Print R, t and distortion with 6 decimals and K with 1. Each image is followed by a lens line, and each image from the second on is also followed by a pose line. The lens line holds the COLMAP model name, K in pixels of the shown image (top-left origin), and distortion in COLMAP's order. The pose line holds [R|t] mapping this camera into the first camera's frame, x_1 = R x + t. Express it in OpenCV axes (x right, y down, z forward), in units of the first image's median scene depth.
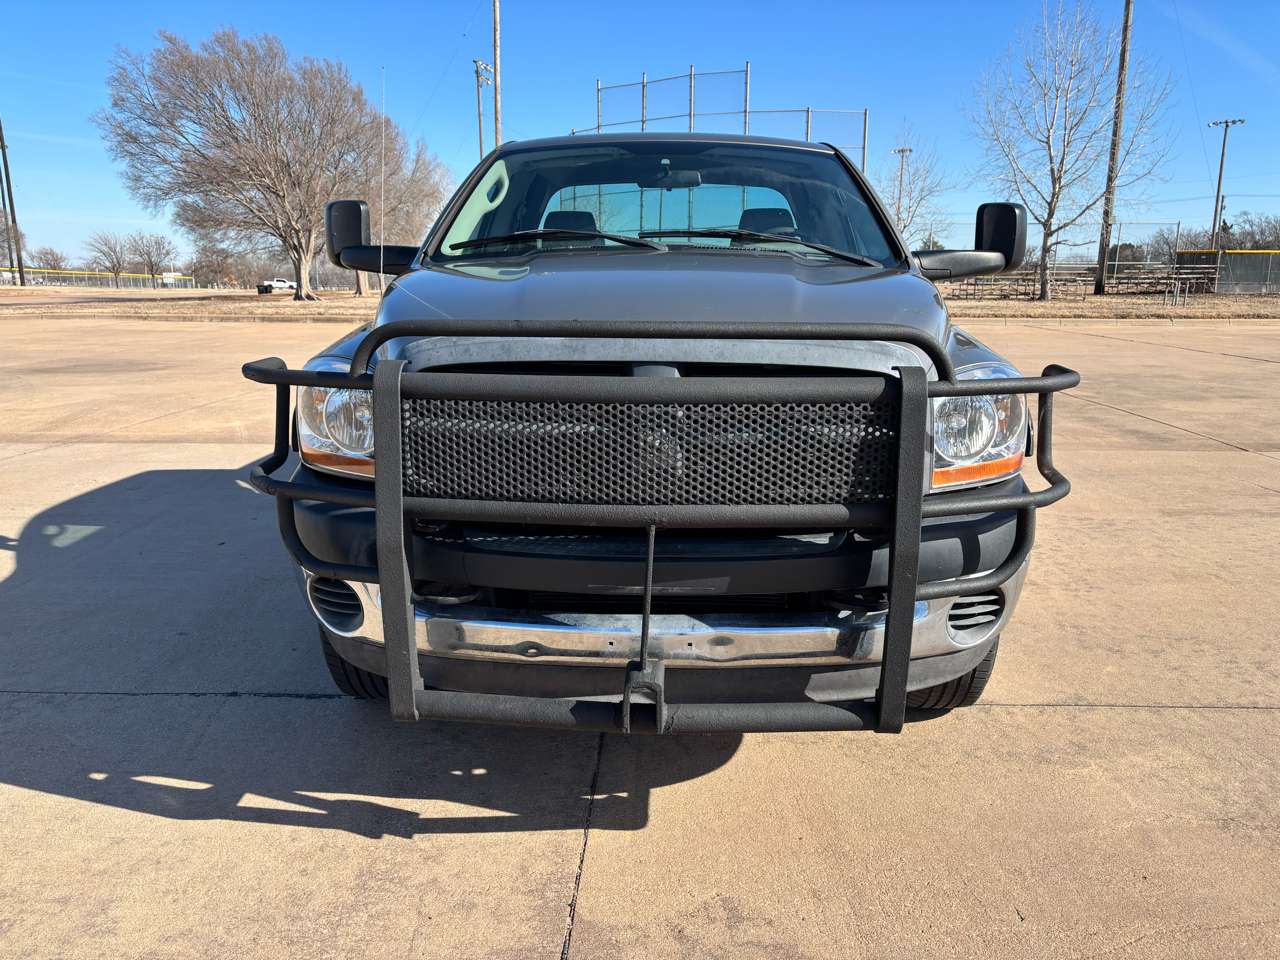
lens RADIAL K [[968.4, 0, 643.4], [0, 968.4, 480.7], [0, 0, 1]] dist [0.046469, -0.044563]
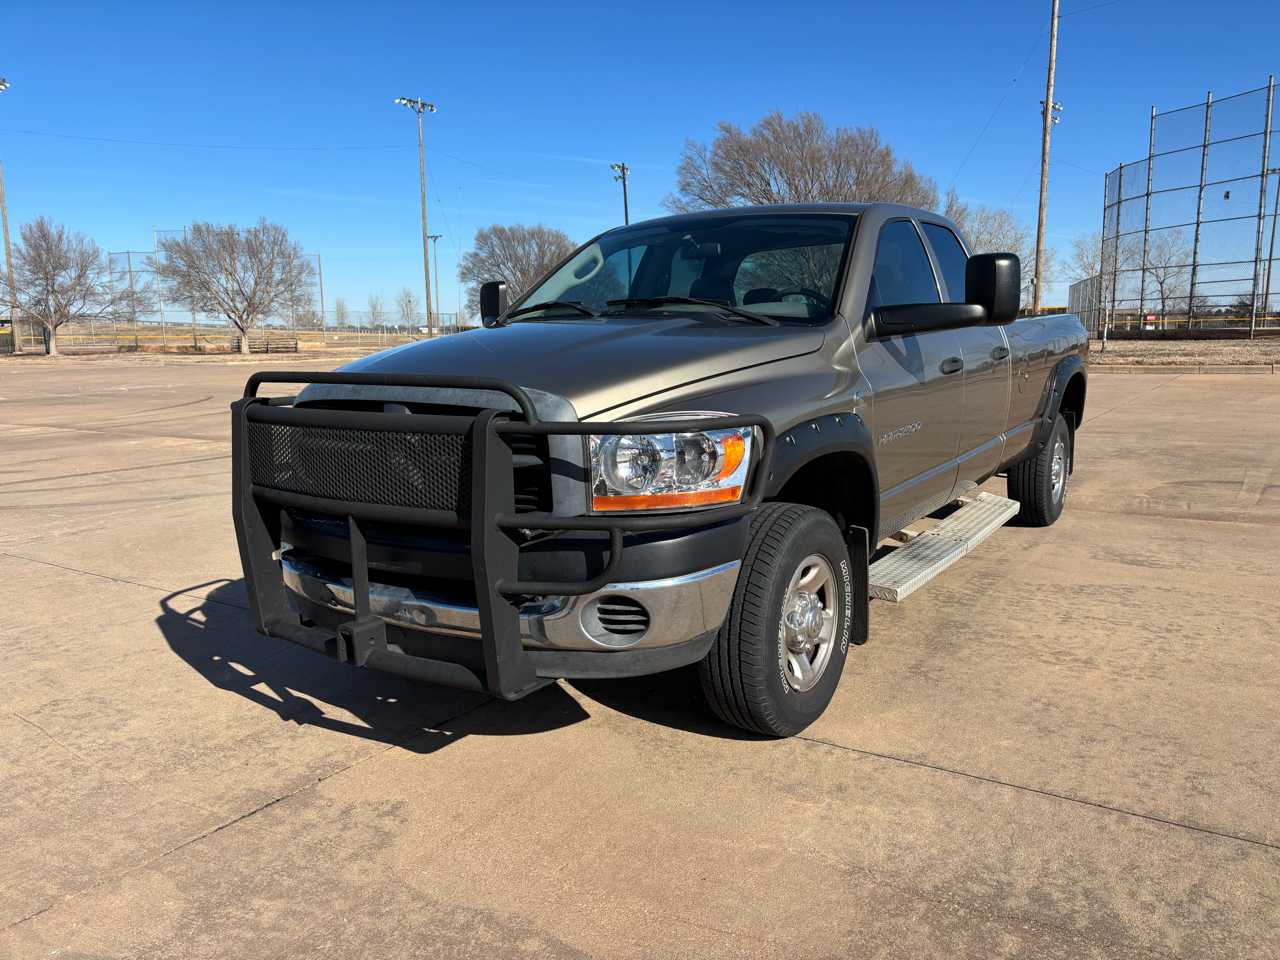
lens RADIAL K [[968.4, 0, 649.1], [0, 968.4, 482.2], [0, 0, 1]] dist [0.046469, -0.044563]
pose [[0.848066, 0.063069, -0.526124, 0.150044], [-0.087981, 0.995869, -0.022438, -0.001223], [0.522535, 0.065317, 0.850112, 0.001474]]
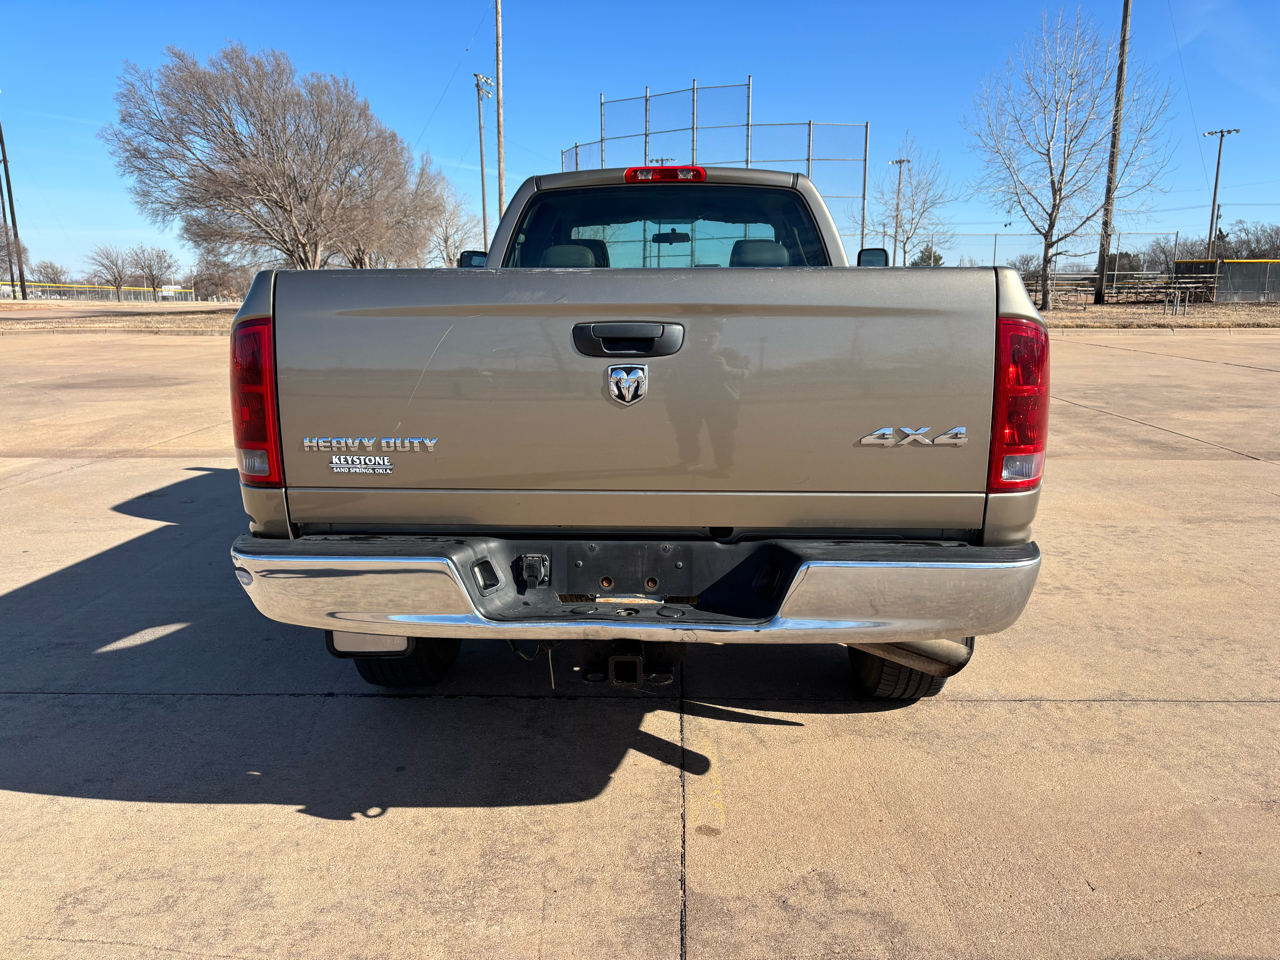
lens RADIAL K [[968.4, 0, 646.3], [0, 968.4, 483.1], [0, 0, 1]] dist [0.046469, -0.044563]
pose [[0.999978, -0.005270, 0.004129, -0.016377], [0.005302, 0.999955, -0.007927, -0.000463], [-0.004087, 0.007949, 0.999960, -0.014434]]
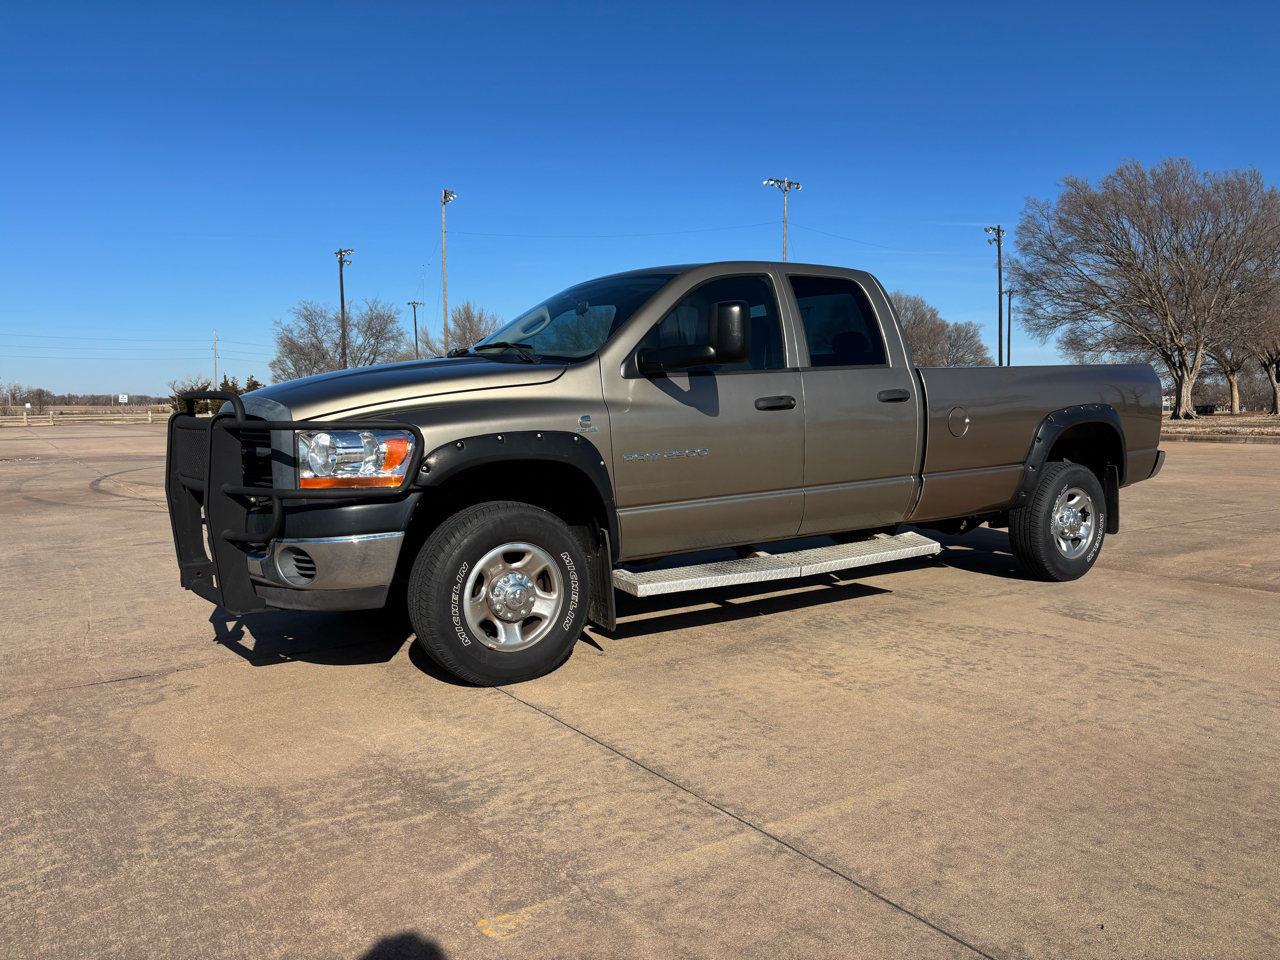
lens RADIAL K [[968.4, 0, 639.8], [0, 968.4, 483.8], [0, 0, 1]] dist [0.046469, -0.044563]
pose [[0.576295, 0.057260, -0.815233, 0.307643], [-0.155617, 0.986979, -0.040684, -0.003672], [0.802289, 0.150310, 0.577702, 0.074781]]
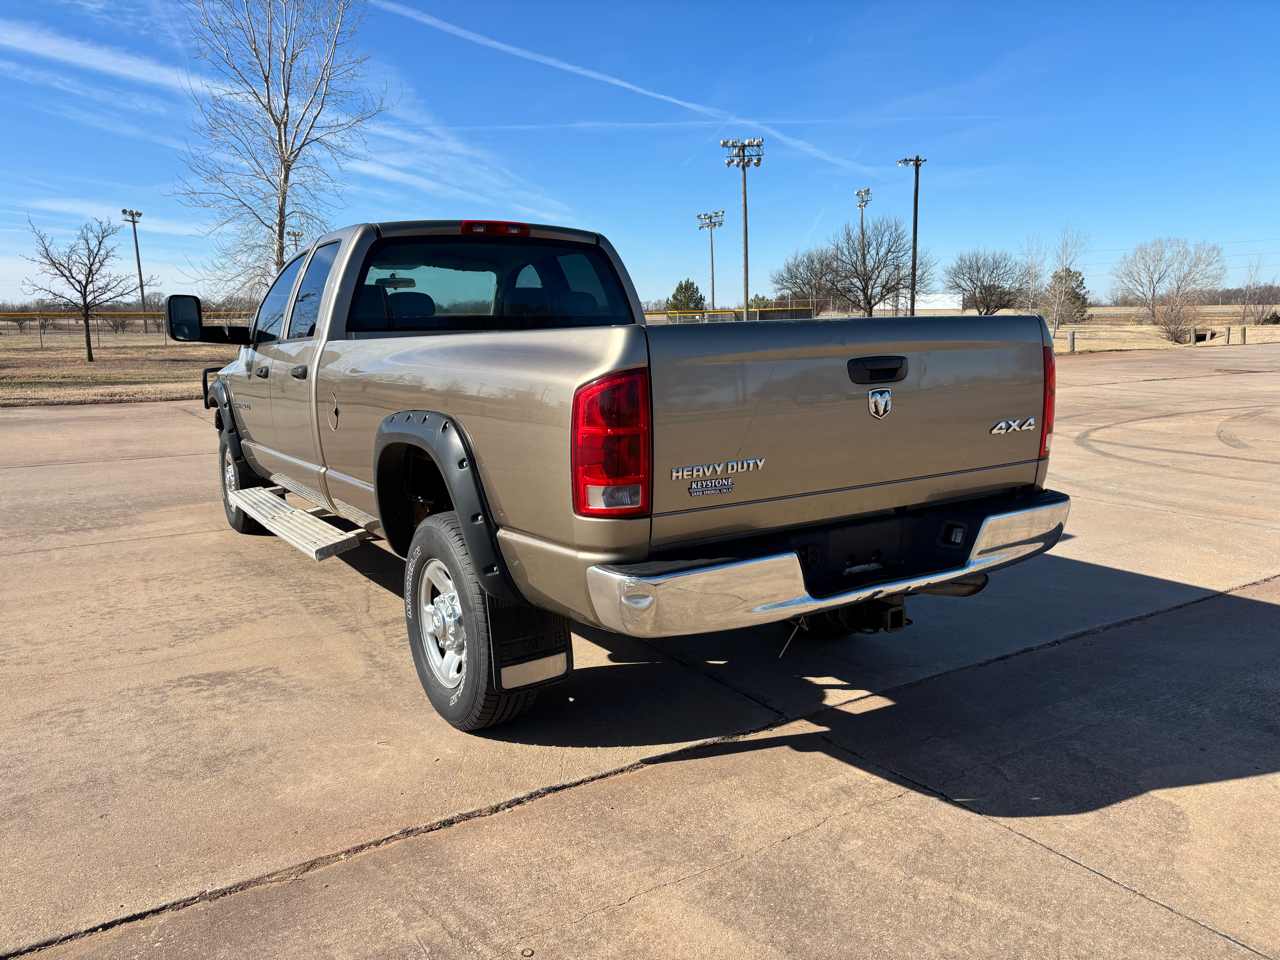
lens RADIAL K [[968.4, 0, 629.3], [0, 968.4, 479.2], [0, 0, 1]] dist [0.046469, -0.044563]
pose [[-0.835029, 0.093309, -0.542237, 0.159505], [-0.105459, 0.940100, 0.324178, -0.145124], [0.540005, 0.327881, -0.775170, 0.661786]]
